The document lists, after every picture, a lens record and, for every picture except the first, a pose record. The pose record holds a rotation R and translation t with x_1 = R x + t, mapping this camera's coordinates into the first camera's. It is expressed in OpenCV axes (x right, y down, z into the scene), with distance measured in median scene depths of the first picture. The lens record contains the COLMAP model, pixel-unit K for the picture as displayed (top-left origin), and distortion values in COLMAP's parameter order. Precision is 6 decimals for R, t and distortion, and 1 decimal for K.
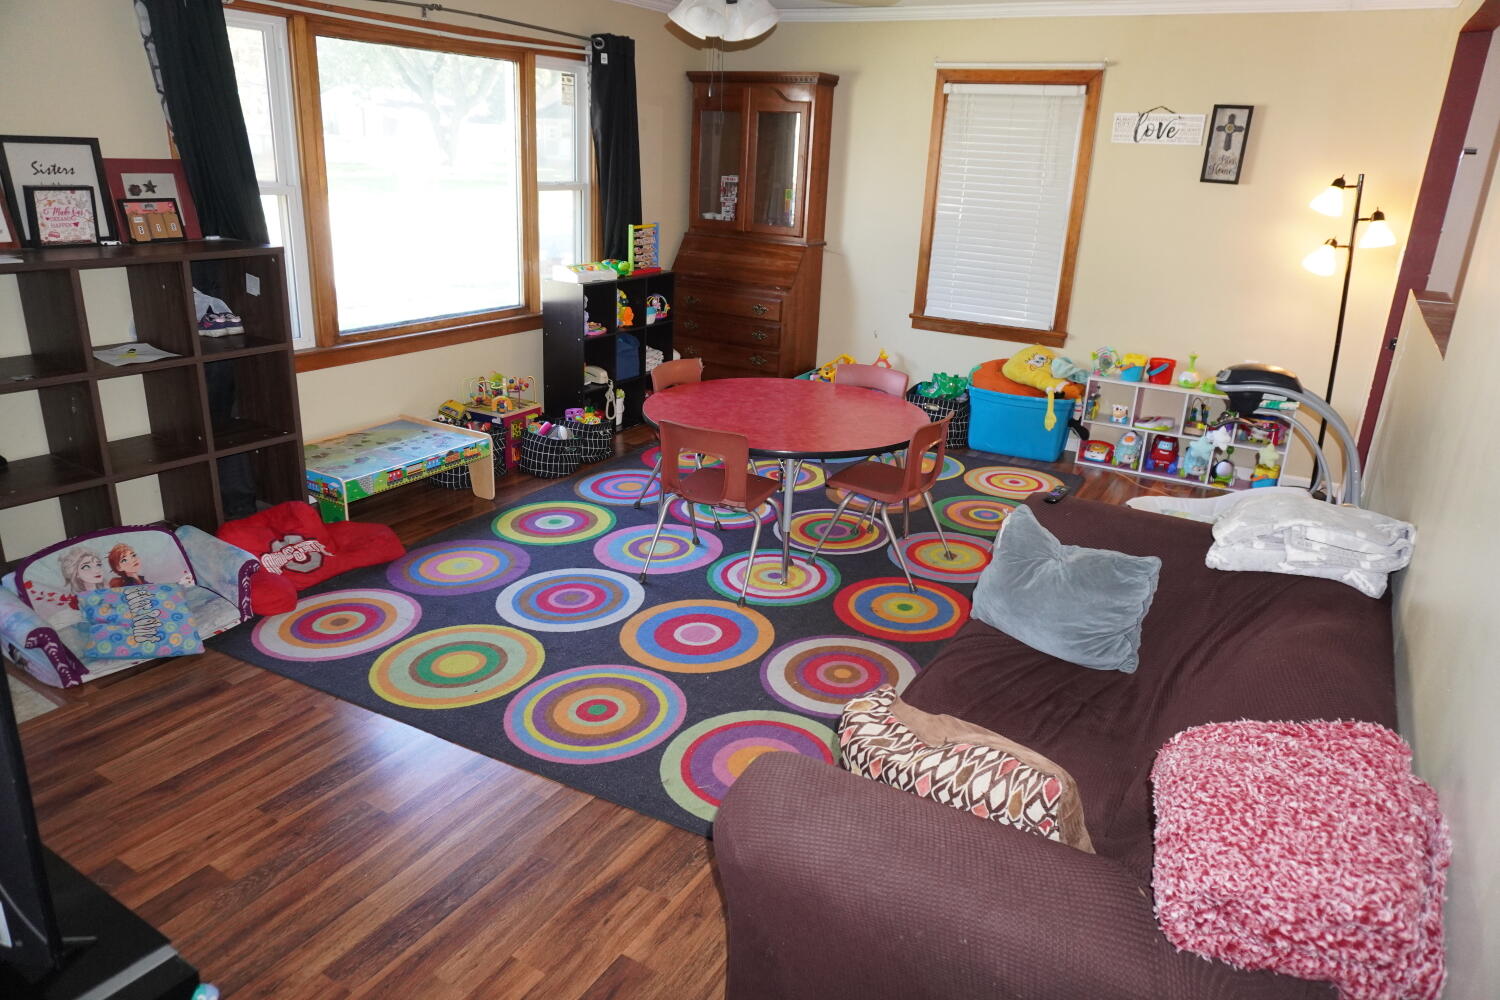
lens RADIAL K [[1009.8, 0, 752.7], [0, 1009.8, 505.2], [0, 0, 1]] dist [-0.040732, 0.037708]
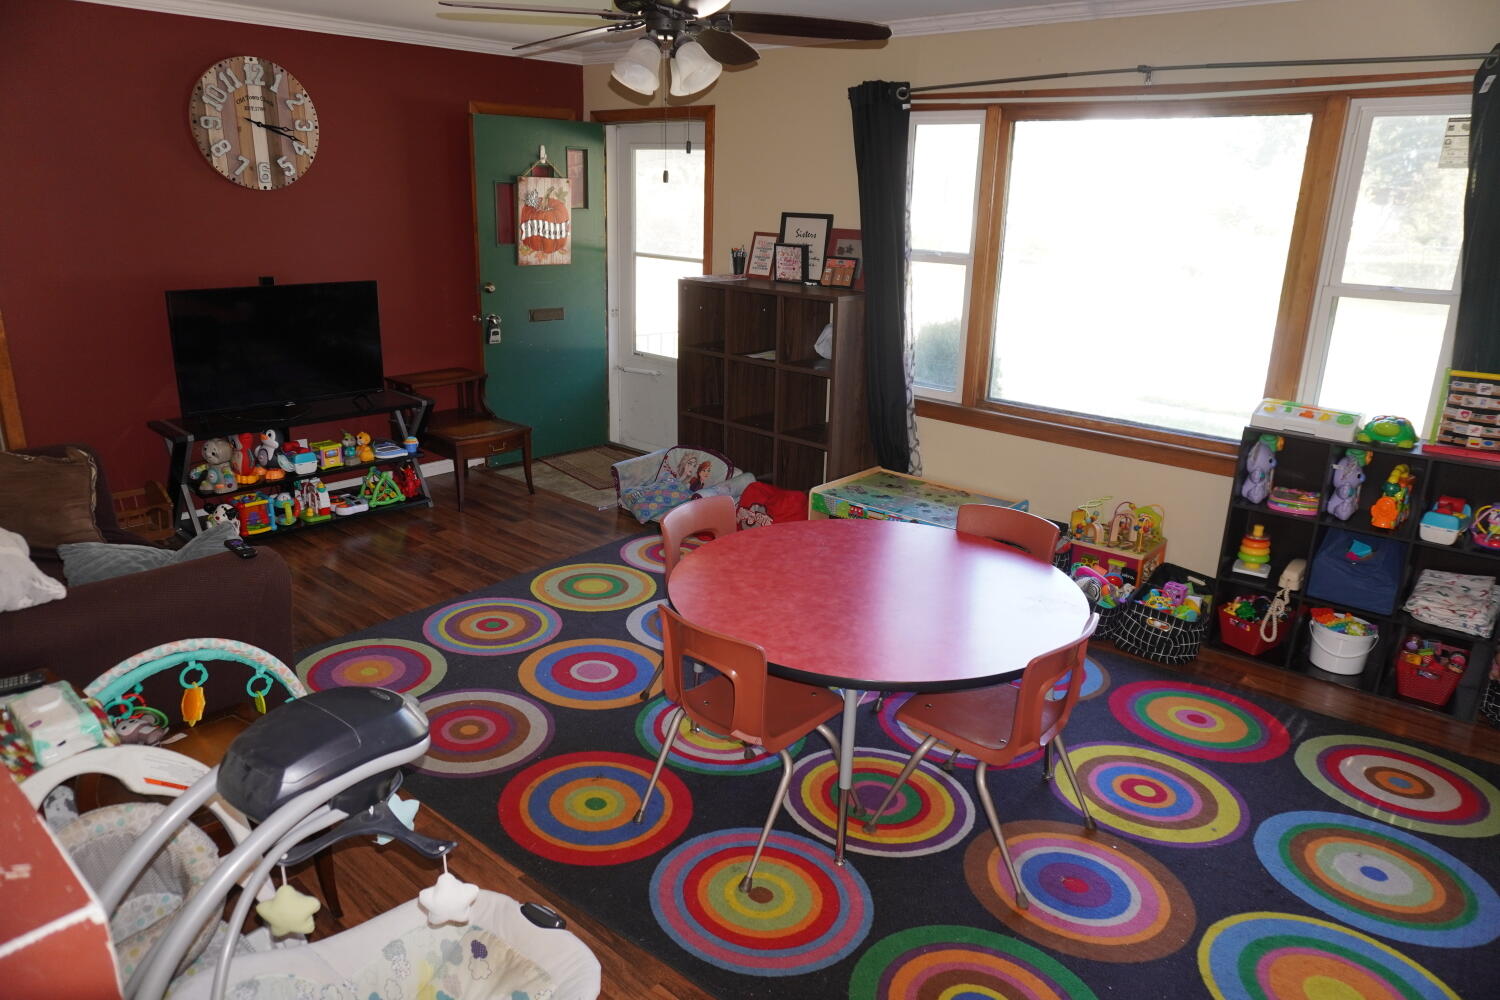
lens RADIAL K [[1009.8, 0, 752.7], [0, 1009.8, 505.2], [0, 0, 1]] dist [-0.040732, 0.037708]
pose [[-0.207808, 0.244535, -0.947110, 0.722278], [-0.358243, 0.881949, 0.306314, -0.337428], [0.910207, 0.402951, -0.095673, 1.011691]]
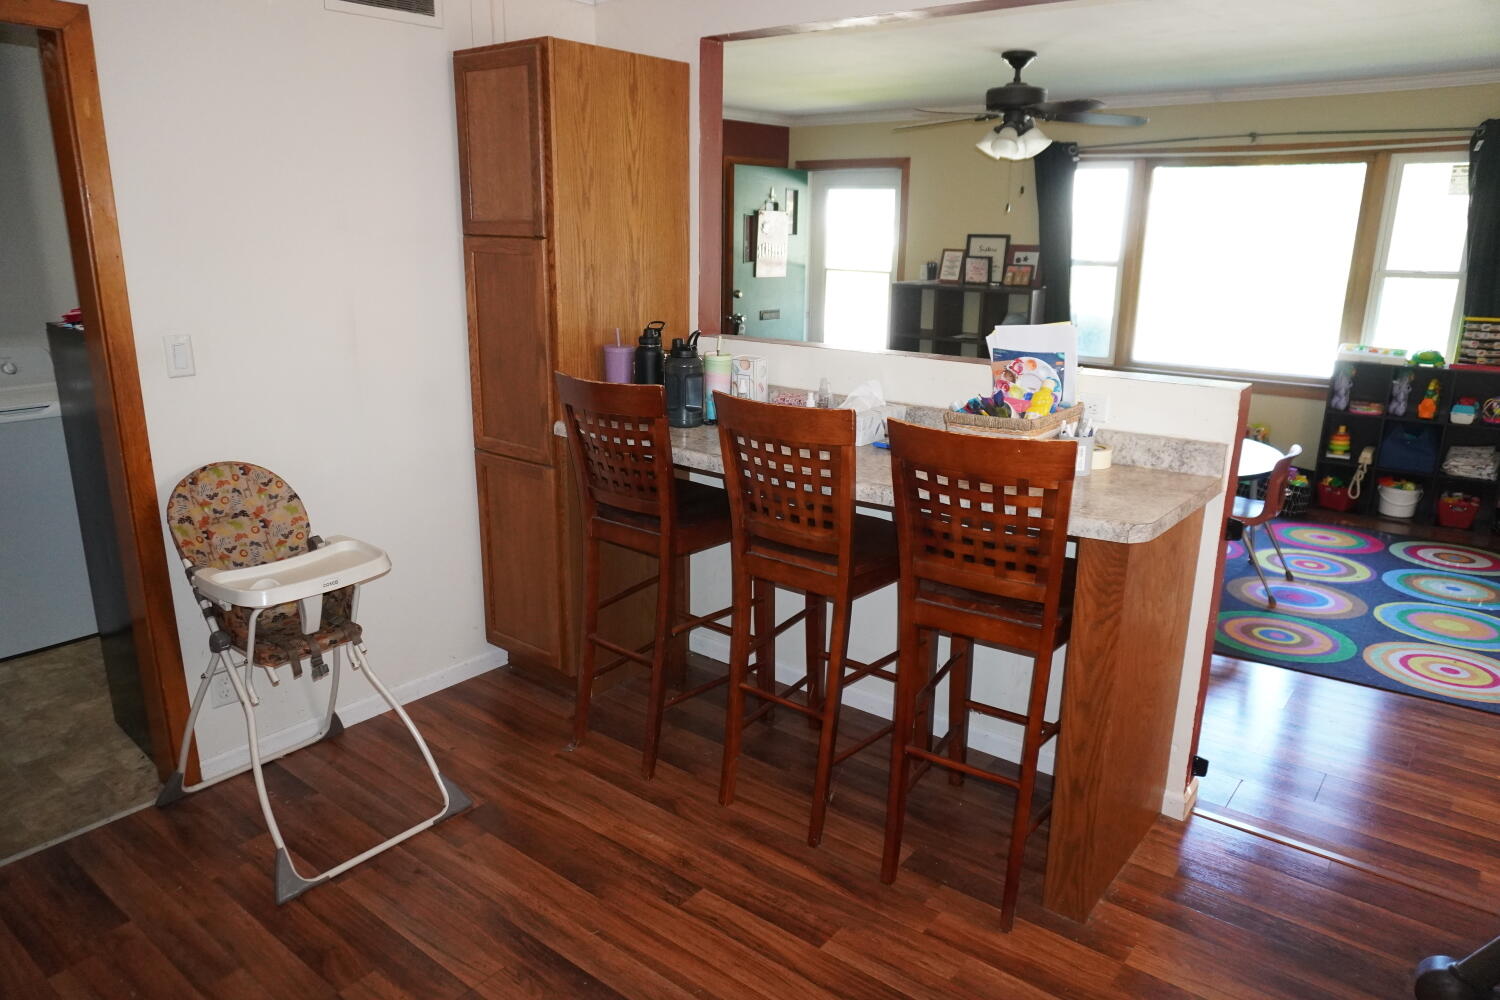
lens RADIAL K [[1009.8, 0, 752.7], [0, 1009.8, 505.2], [0, 0, 1]] dist [-0.040732, 0.037708]
pose [[-0.150239, 0.216995, -0.964542, 1.278351], [-0.344816, 0.902852, 0.256826, -0.180294], [0.926569, 0.371175, -0.060821, 0.707045]]
